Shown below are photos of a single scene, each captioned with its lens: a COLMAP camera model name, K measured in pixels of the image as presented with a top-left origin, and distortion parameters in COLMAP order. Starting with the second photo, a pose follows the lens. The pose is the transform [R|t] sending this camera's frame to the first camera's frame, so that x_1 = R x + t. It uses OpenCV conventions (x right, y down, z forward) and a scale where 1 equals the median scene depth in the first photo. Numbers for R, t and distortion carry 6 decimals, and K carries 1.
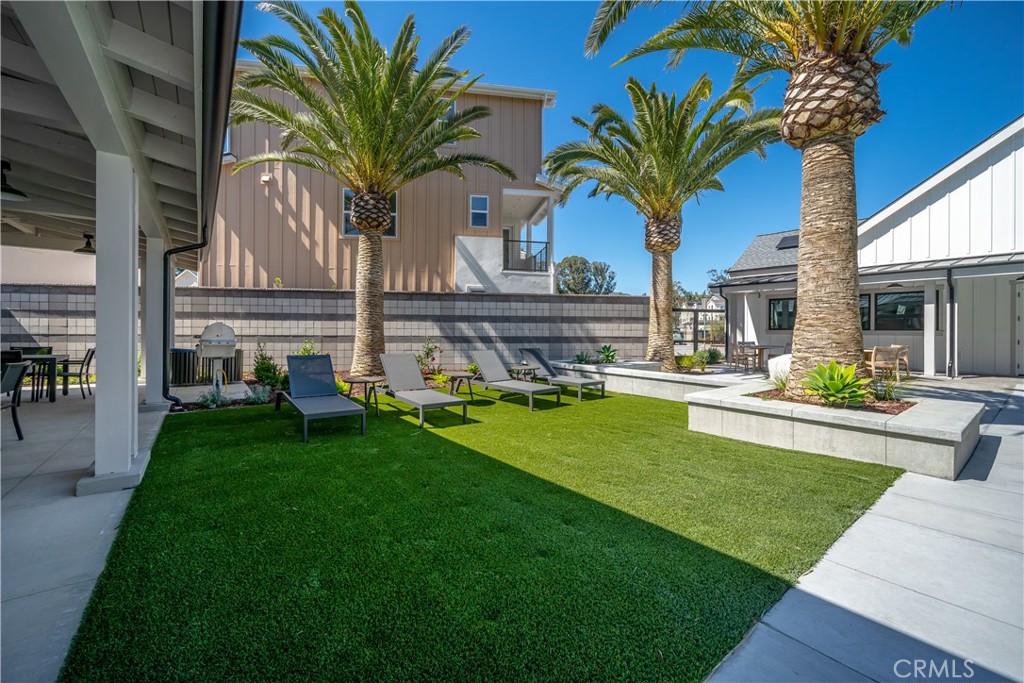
lens RADIAL K [[404.0, 0, 511.7], [0, 404.0, 323.1], [0, 0, 1]] dist [-0.001100, -0.000131]
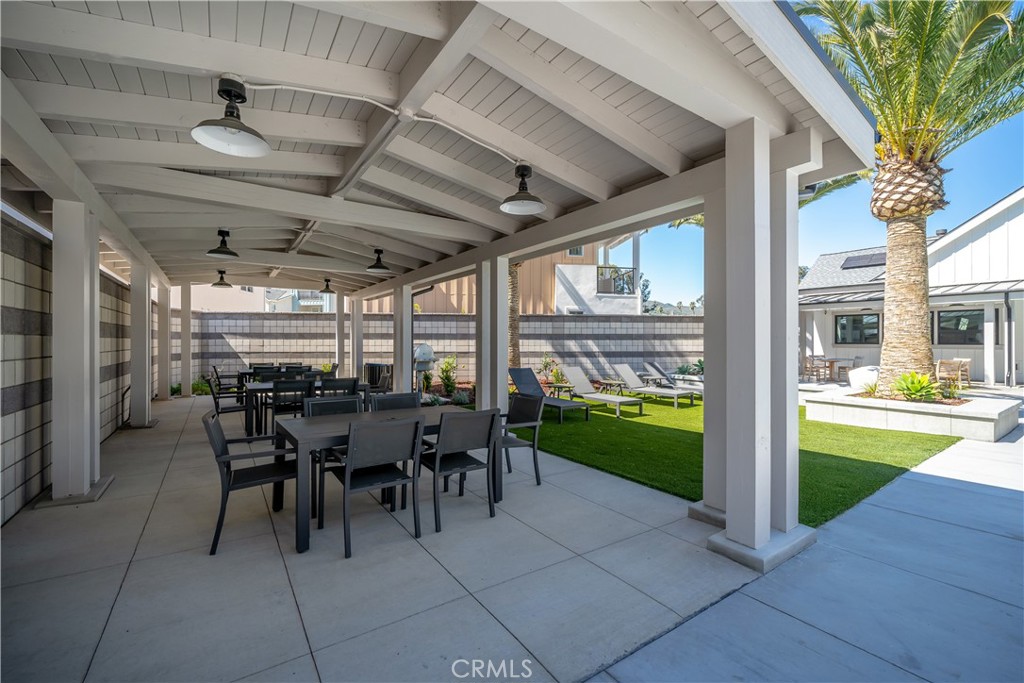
lens RADIAL K [[419.9, 0, 515.8], [0, 419.9, 333.8], [0, 0, 1]] dist [0.000070, -0.000139]
pose [[0.998648, -0.006209, -0.051619, -0.253270], [0.006174, 0.999981, -0.000835, -0.023013], [0.051623, 0.000515, 0.998666, -0.269518]]
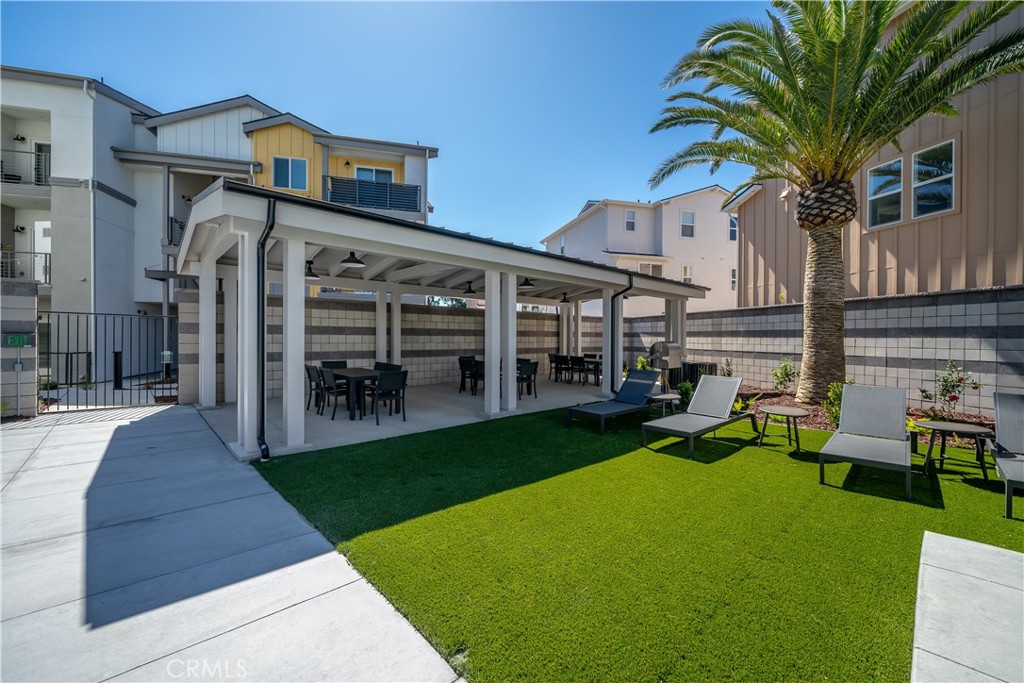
lens RADIAL K [[419.9, 0, 515.8], [0, 419.9, 333.8], [0, 0, 1]] dist [0.000070, -0.000139]
pose [[0.096297, -0.014015, -0.995254, 0.419998], [0.012154, 0.999843, -0.012903, -0.010874], [0.995278, -0.010854, 0.096452, 0.284257]]
